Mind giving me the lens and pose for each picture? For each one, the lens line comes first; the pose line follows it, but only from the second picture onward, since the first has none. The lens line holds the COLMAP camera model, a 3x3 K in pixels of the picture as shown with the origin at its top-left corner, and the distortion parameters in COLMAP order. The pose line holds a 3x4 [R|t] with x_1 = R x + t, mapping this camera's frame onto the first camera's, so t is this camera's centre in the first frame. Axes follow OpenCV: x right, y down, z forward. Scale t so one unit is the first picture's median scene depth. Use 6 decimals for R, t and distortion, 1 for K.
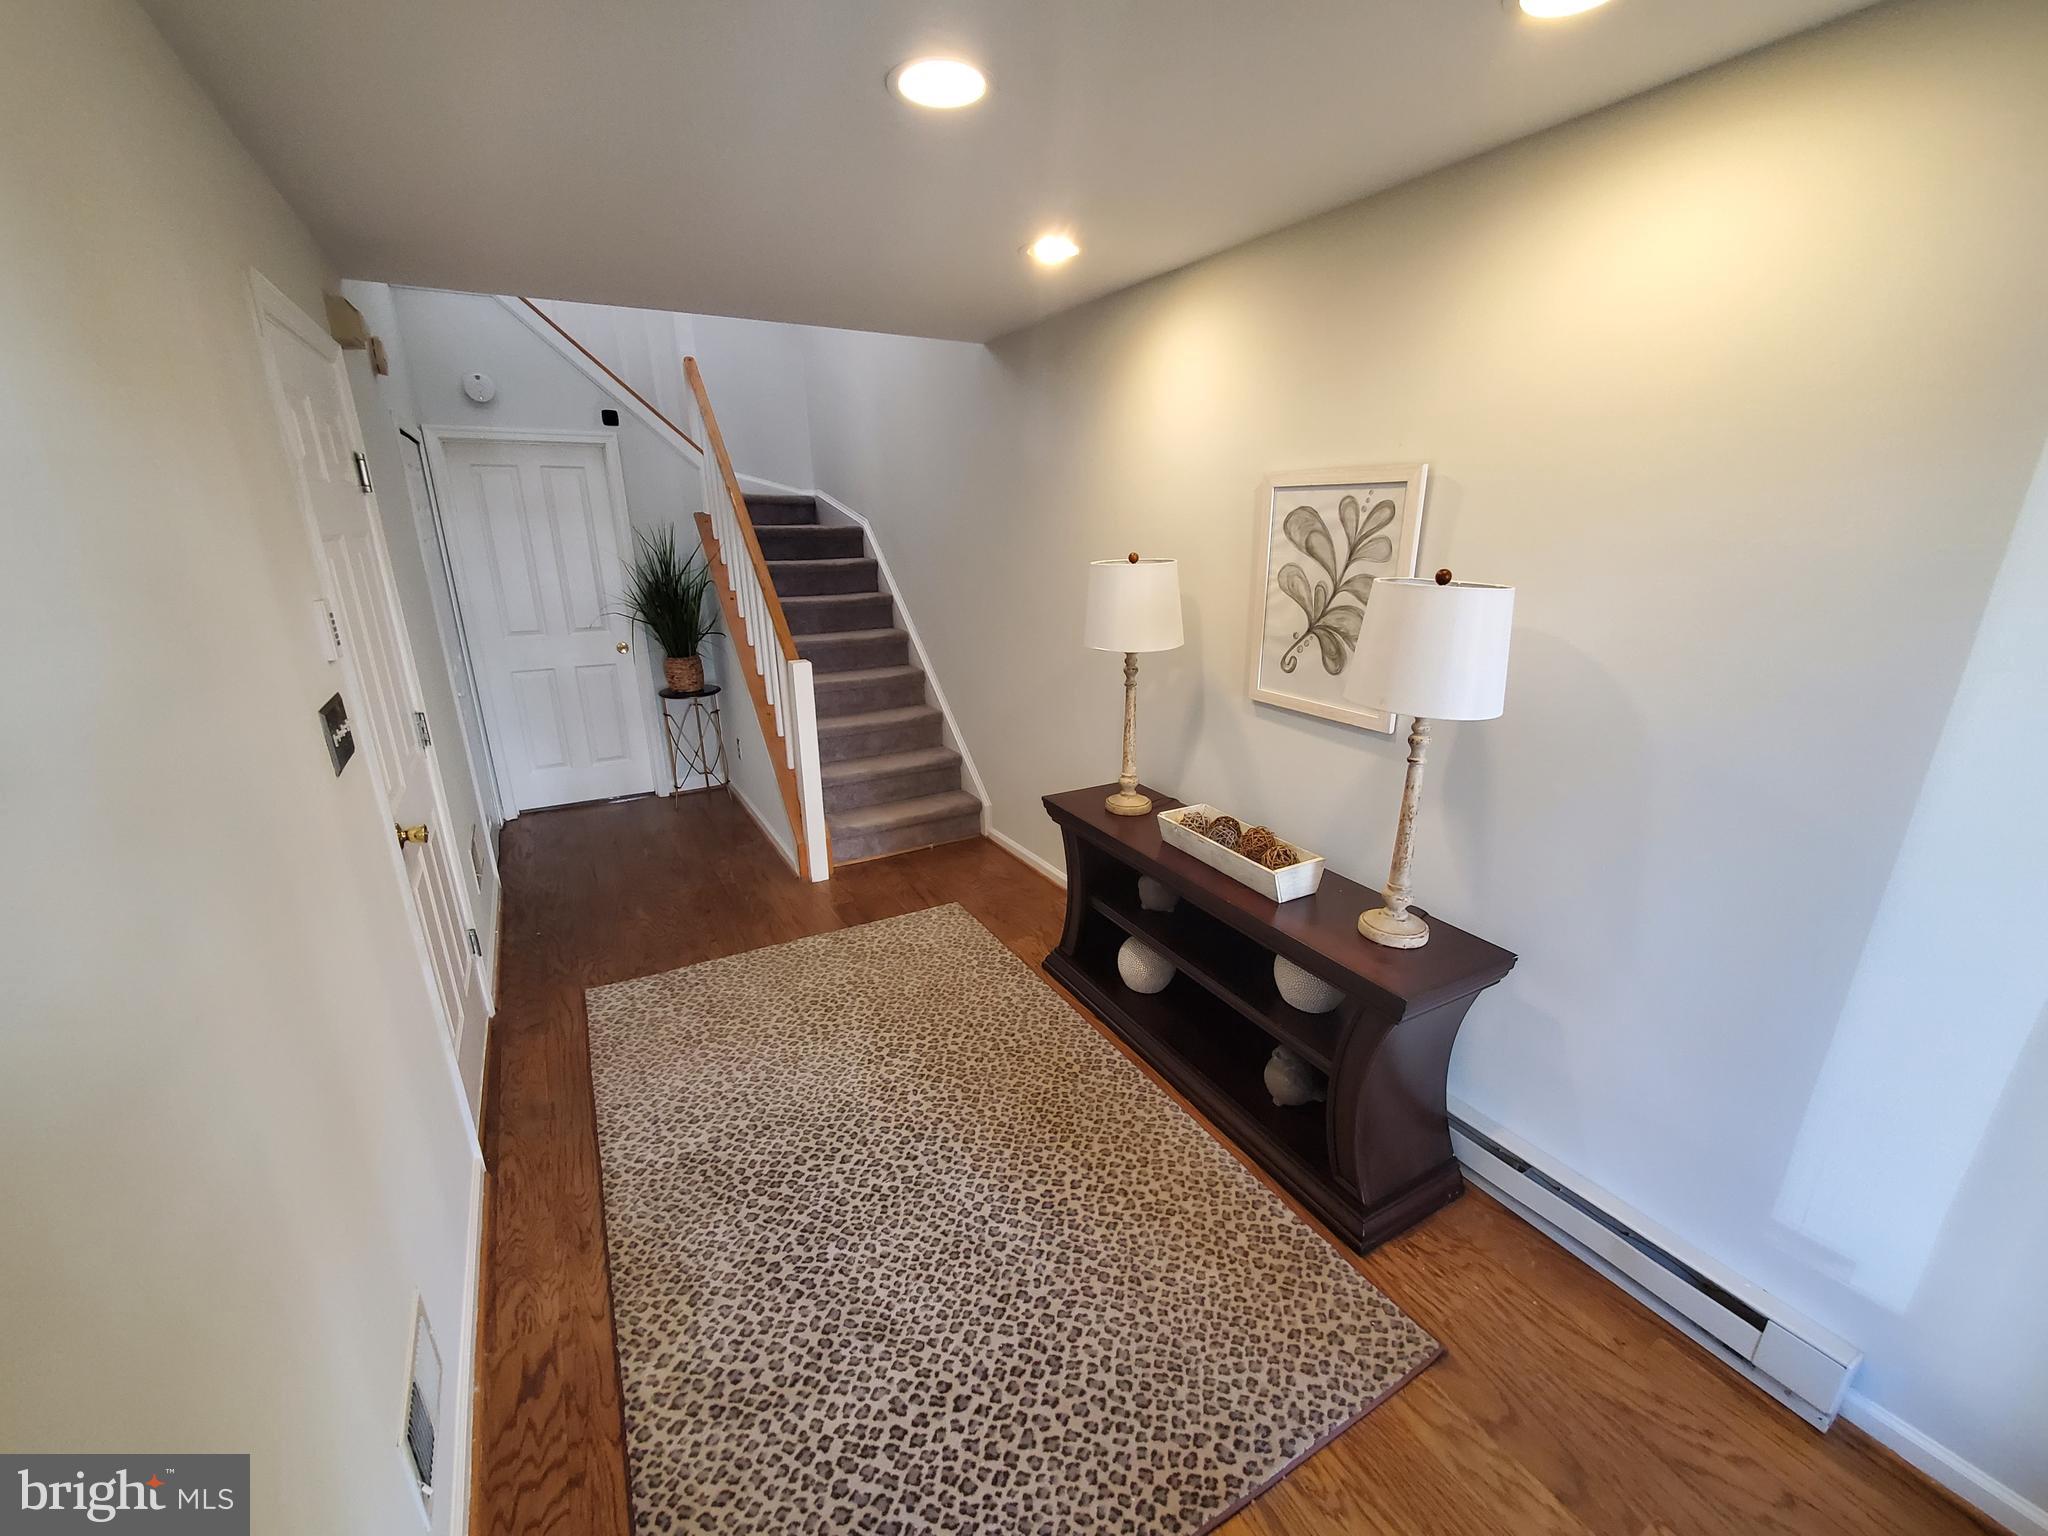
lens RADIAL K [[809.0, 0, 1015.8], [0, 809.0, 767.1], [0, 0, 1]] dist [0.008230, -0.001091]
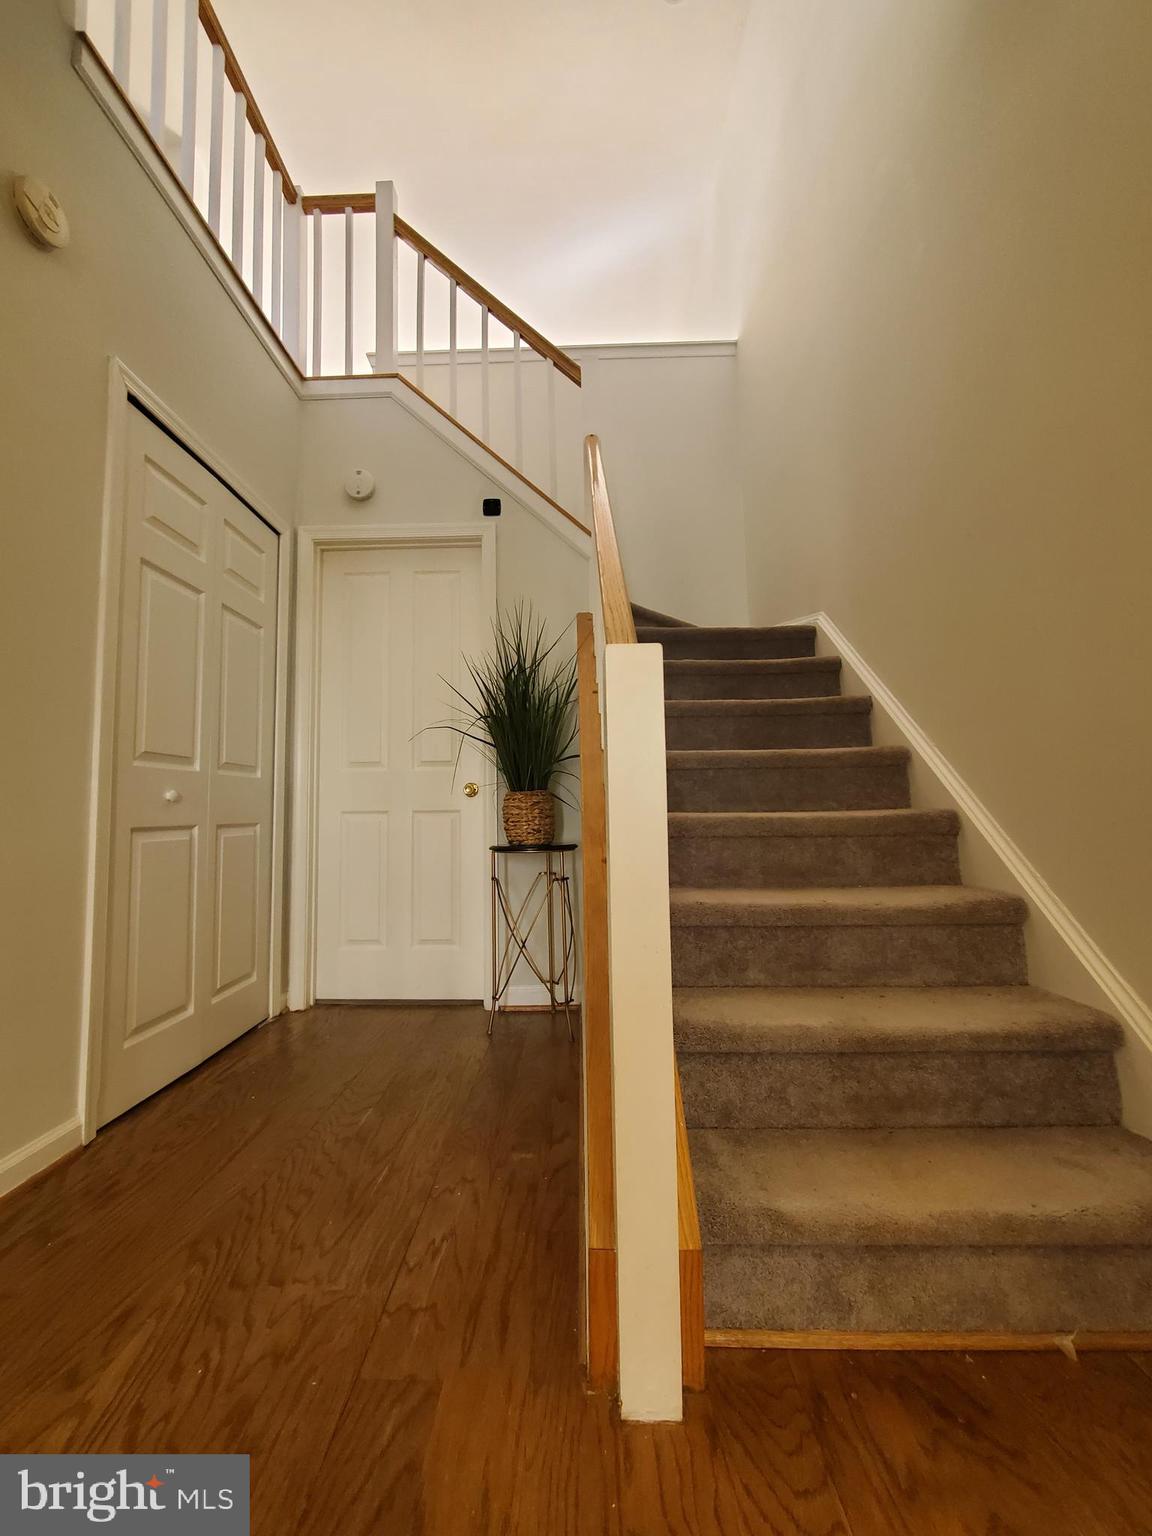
lens RADIAL K [[606.8, 0, 563.6], [0, 606.8, 770.8], [0, 0, 1]] dist [0.008230, -0.001091]
pose [[0.850630, -0.044868, -0.523846, -0.127822], [-0.150071, 0.934182, -0.323701, 0.005228], [0.503892, 0.353964, 0.787910, 0.644639]]
